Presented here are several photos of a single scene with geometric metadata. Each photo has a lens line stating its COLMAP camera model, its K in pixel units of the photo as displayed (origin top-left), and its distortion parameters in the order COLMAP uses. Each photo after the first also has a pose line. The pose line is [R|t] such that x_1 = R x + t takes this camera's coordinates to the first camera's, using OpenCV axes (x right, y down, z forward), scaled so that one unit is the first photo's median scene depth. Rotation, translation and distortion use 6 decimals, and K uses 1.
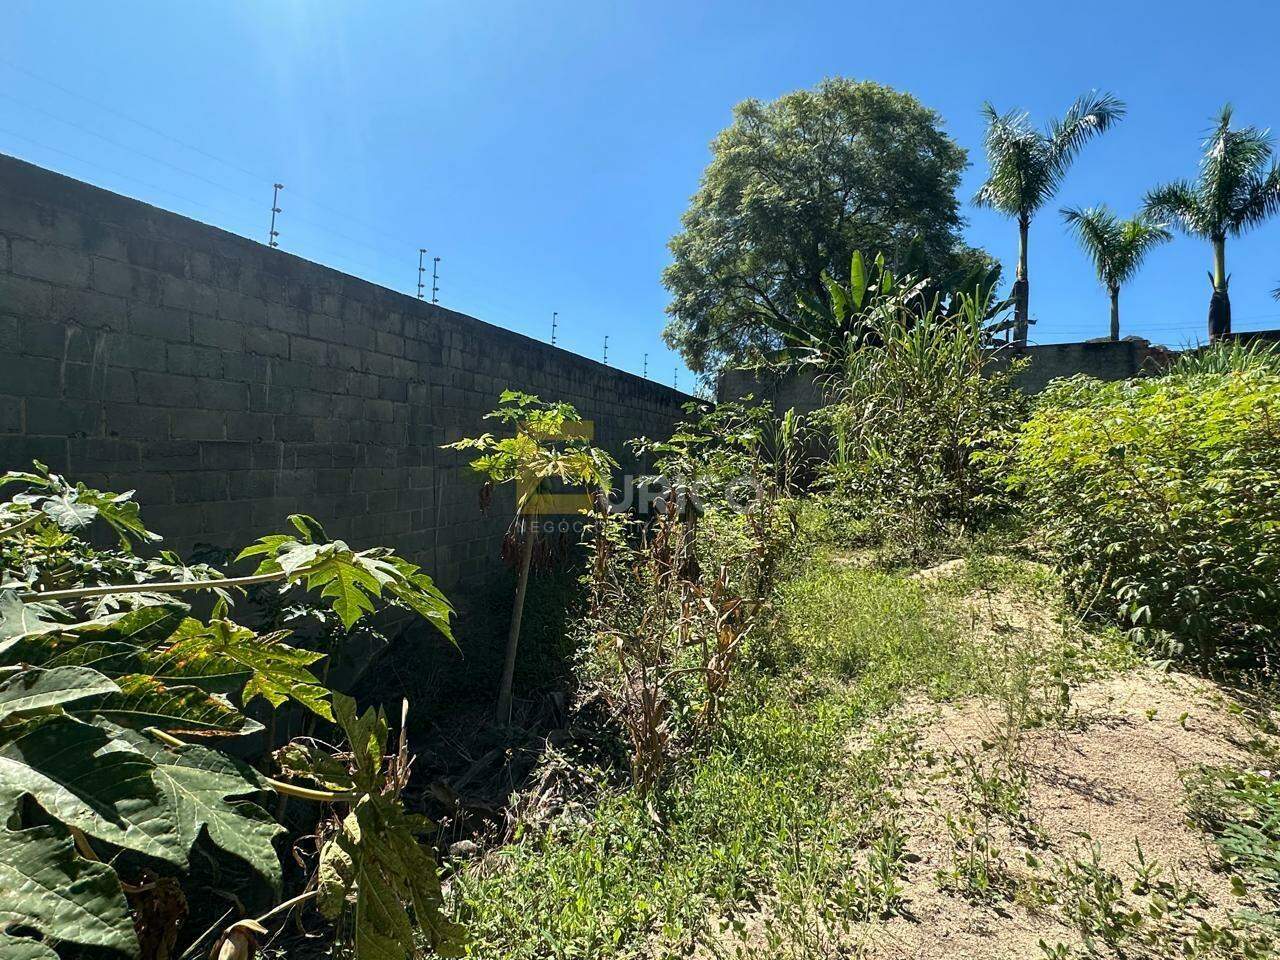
lens RADIAL K [[728.4, 0, 642.8], [0, 728.4, 478.5], [0, 0, 1]] dist [-0.002847, -0.000649]
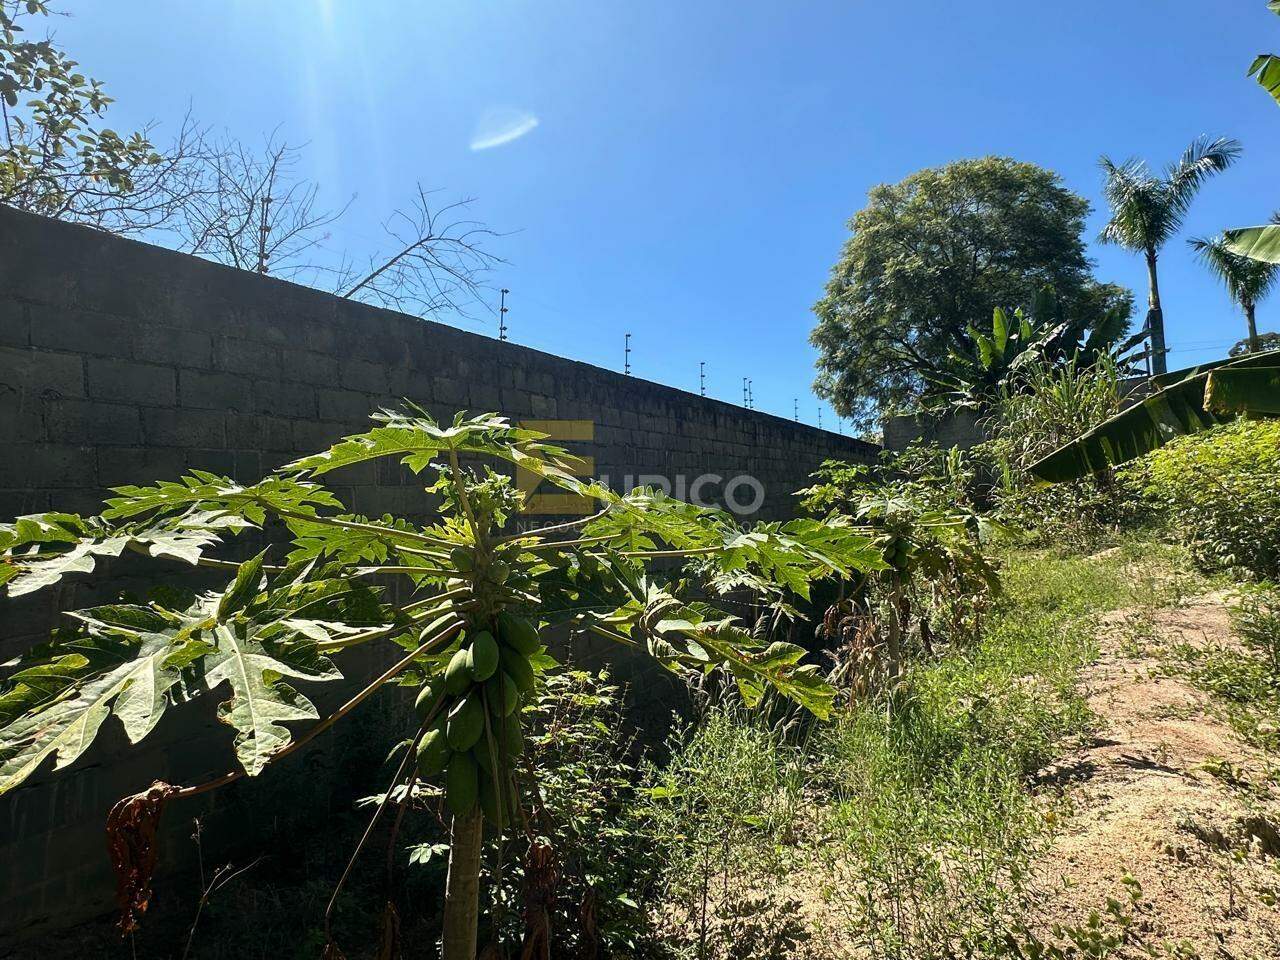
lens RADIAL K [[728.4, 0, 636.8], [0, 728.4, 482.9], [0, 0, 1]] dist [-0.002847, -0.000649]
pose [[0.983016, -0.076704, -0.166719, -0.088908], [0.067294, 0.995843, -0.061381, 0.003272], [0.170734, 0.049120, 0.984092, -0.210192]]
